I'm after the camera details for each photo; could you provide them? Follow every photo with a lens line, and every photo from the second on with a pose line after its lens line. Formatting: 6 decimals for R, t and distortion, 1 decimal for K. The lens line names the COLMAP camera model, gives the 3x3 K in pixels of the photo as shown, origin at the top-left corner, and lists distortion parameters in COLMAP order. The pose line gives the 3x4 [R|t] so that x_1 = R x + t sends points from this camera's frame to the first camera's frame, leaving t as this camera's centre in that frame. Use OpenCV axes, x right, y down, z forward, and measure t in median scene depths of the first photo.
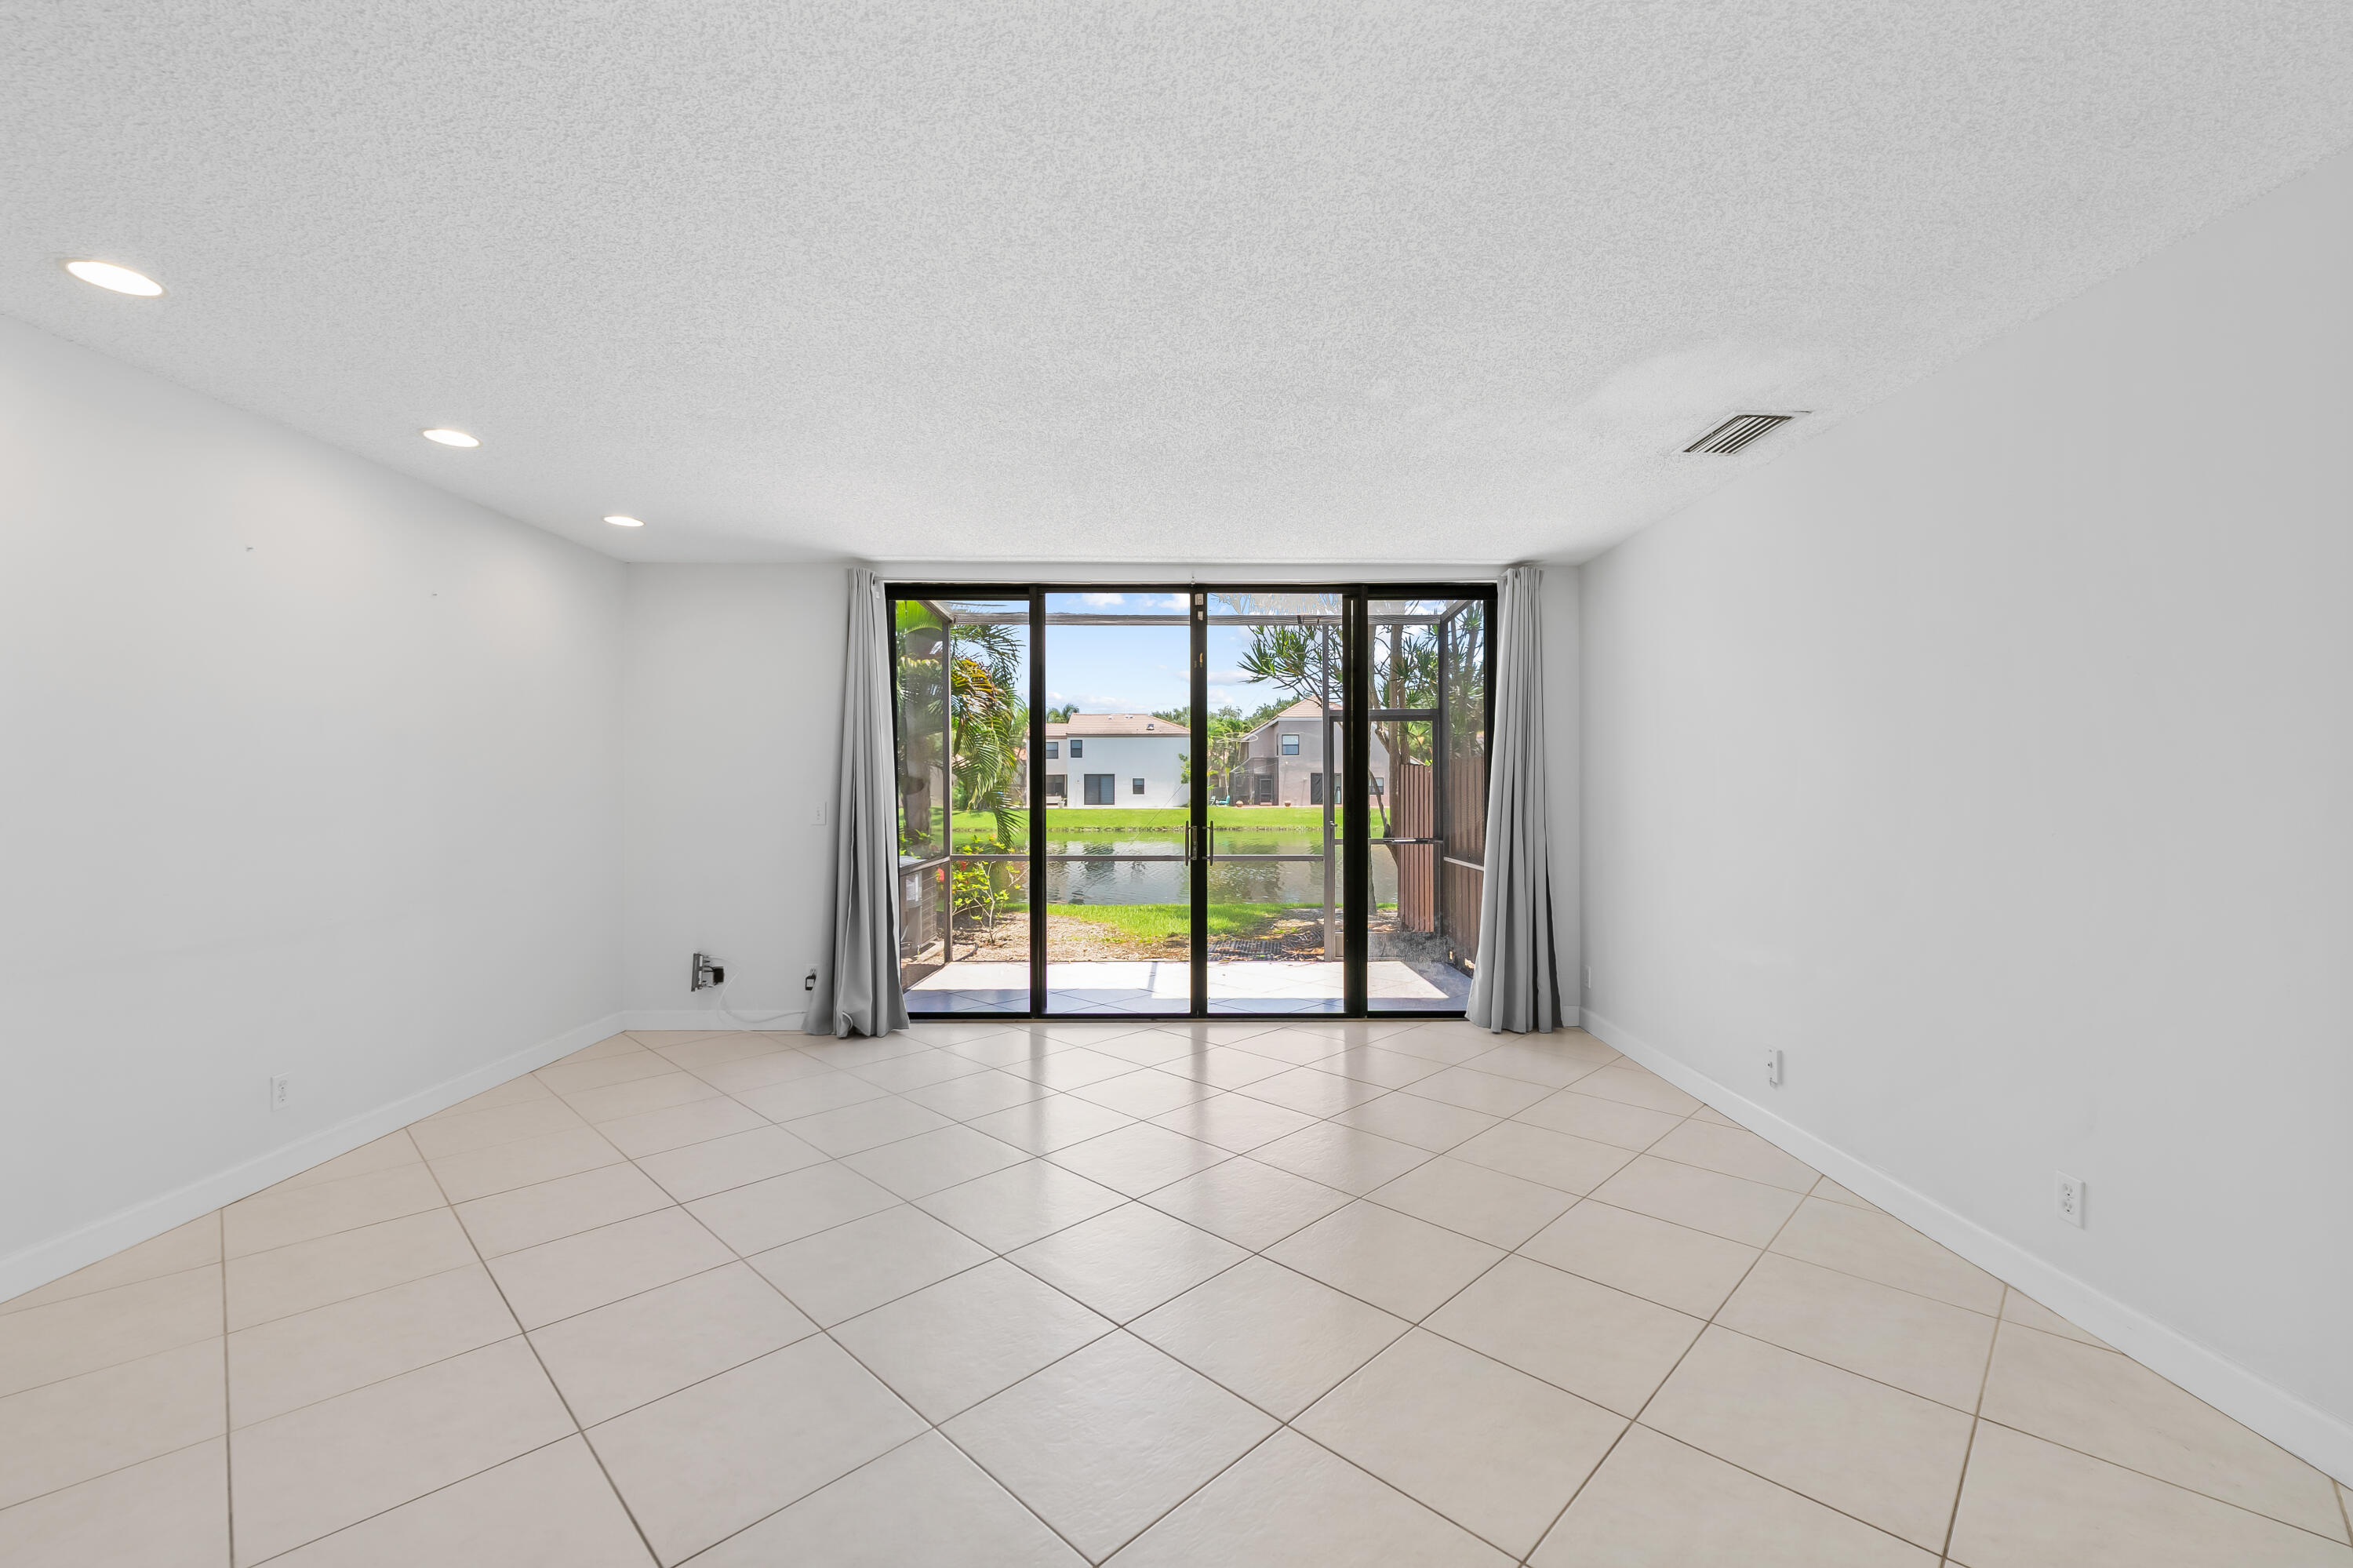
lens RADIAL K [[954.1, 0, 1190.5], [0, 954.1, 785.0], [0, 0, 1]] dist [0.001308, -0.004355]
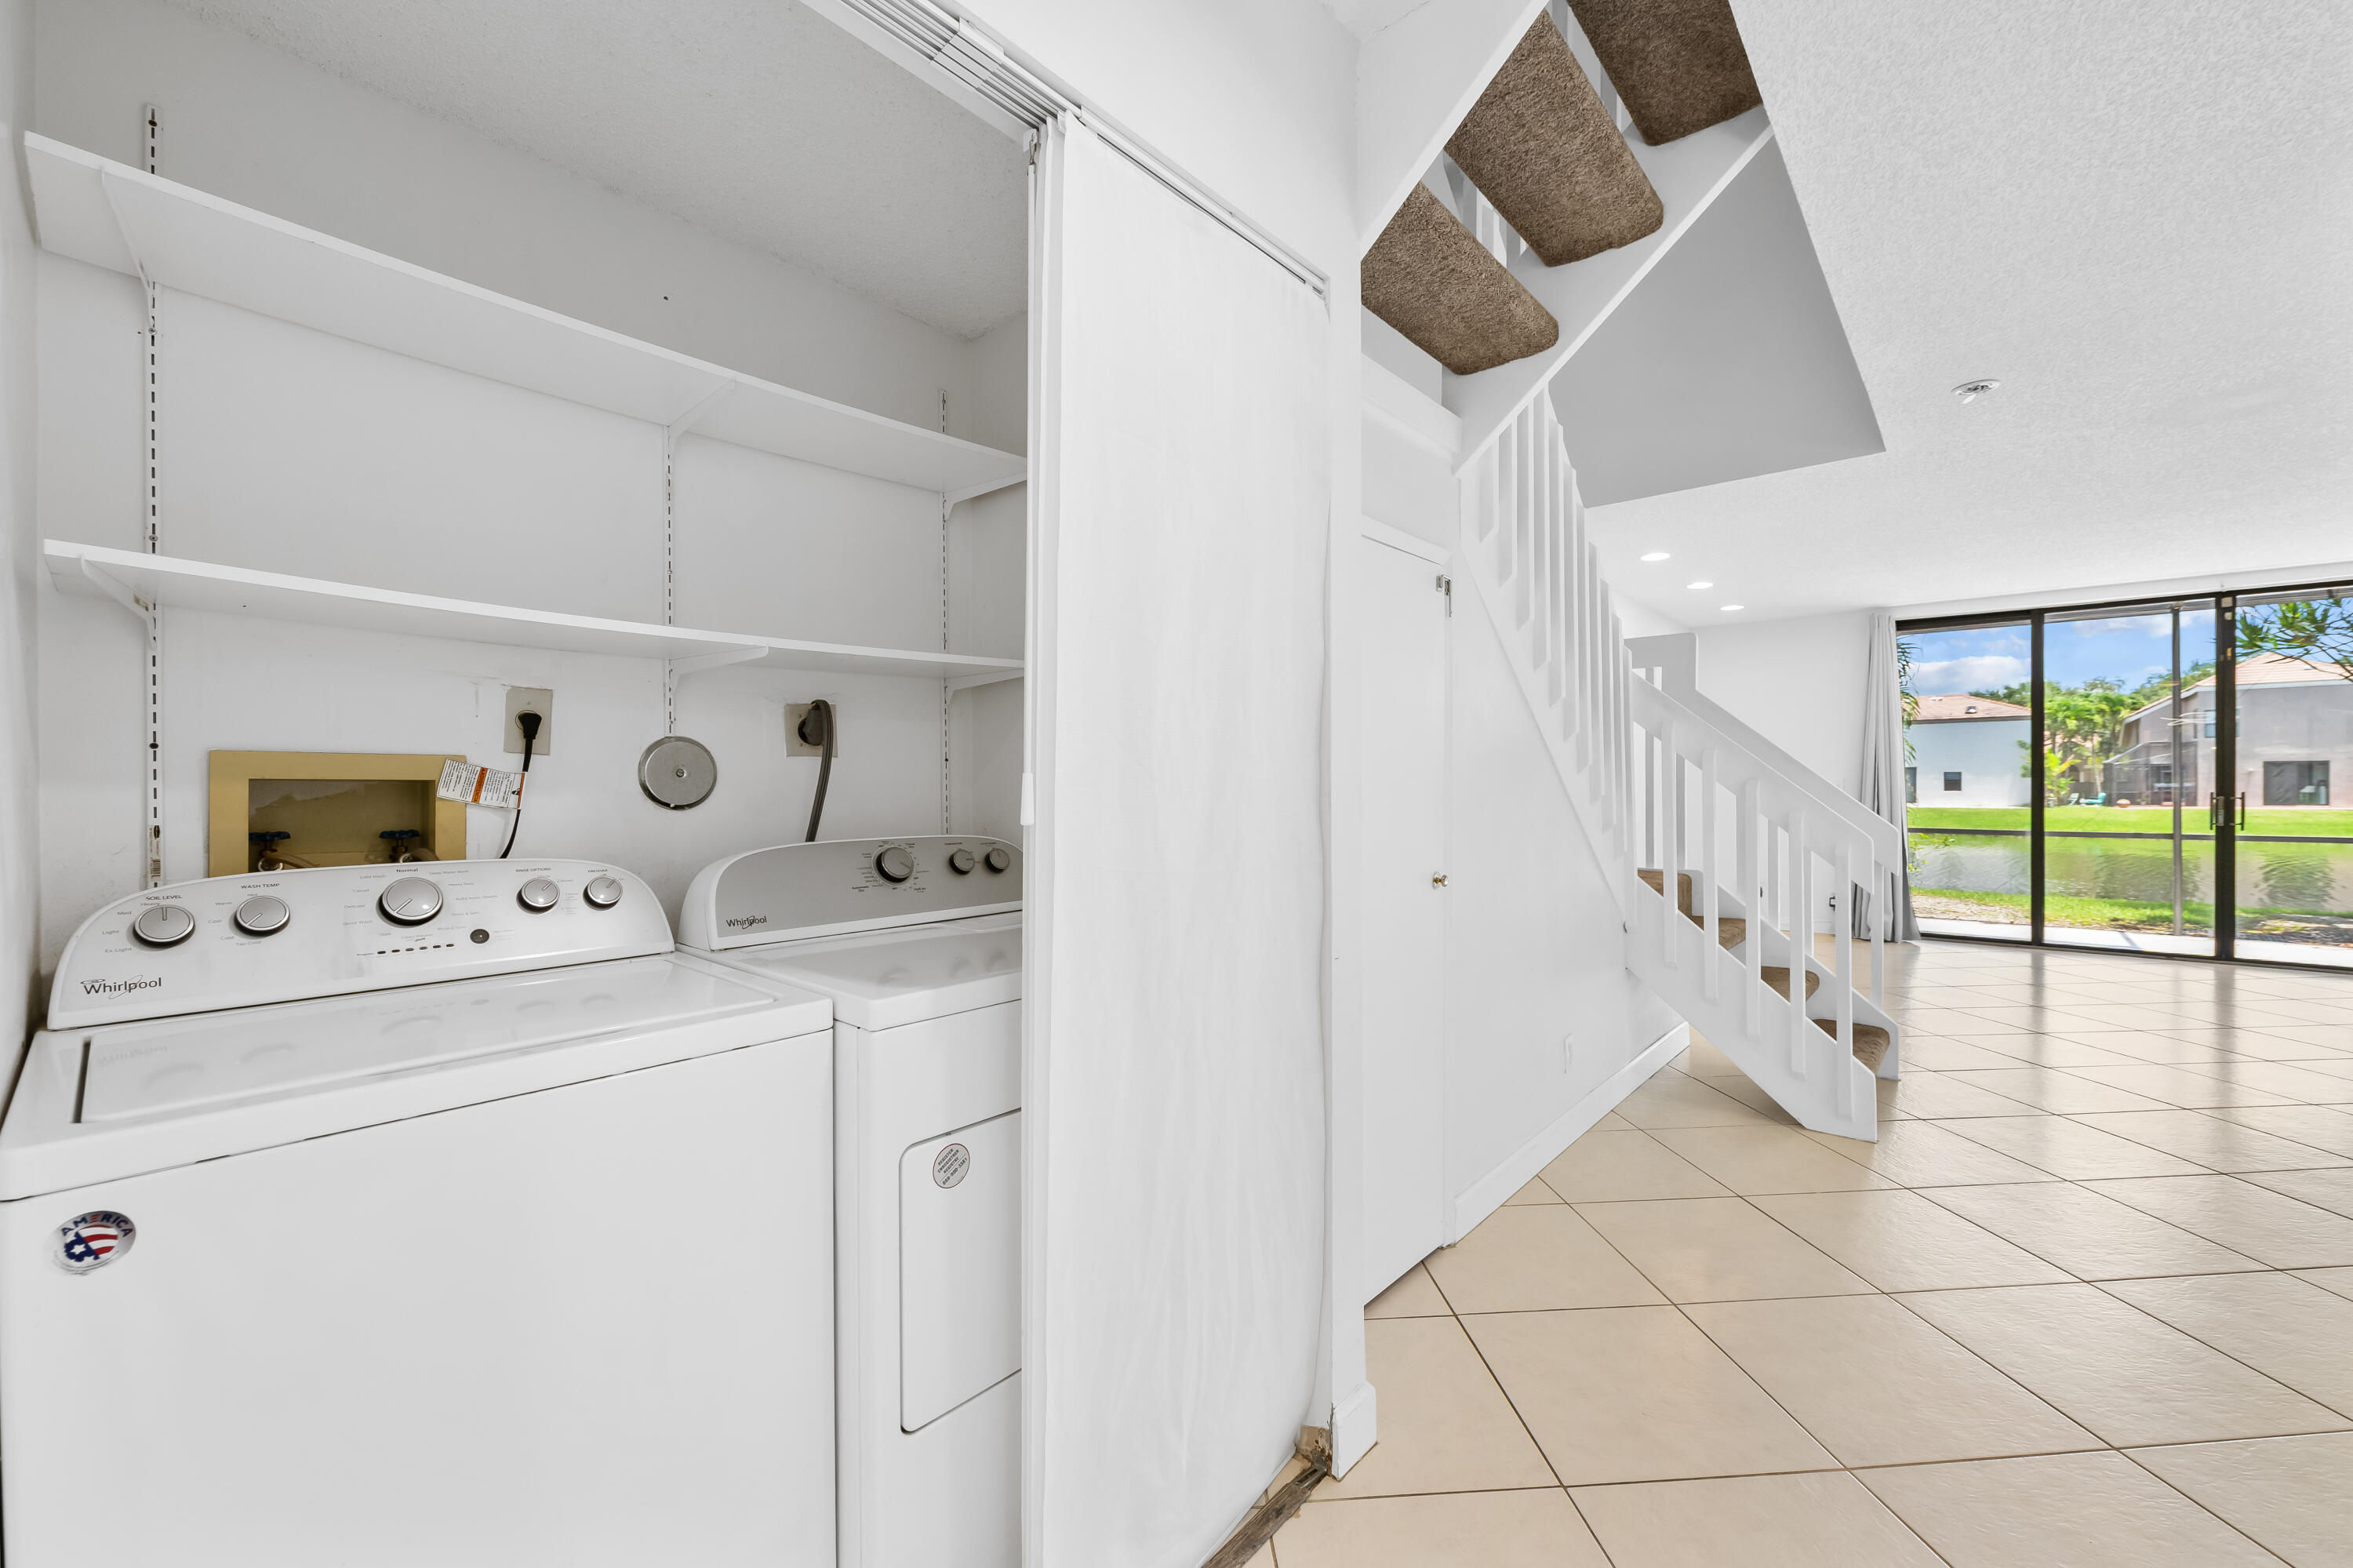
lens RADIAL K [[931.5, 0, 1190.5], [0, 931.5, 789.4], [0, 0, 1]] dist [0.001614, -0.002051]
pose [[0.750114, 0.001269, -0.661308, -0.176859], [0.003505, 0.999976, 0.005895, 0.017975], [0.661300, -0.006739, 0.750092, -0.634690]]
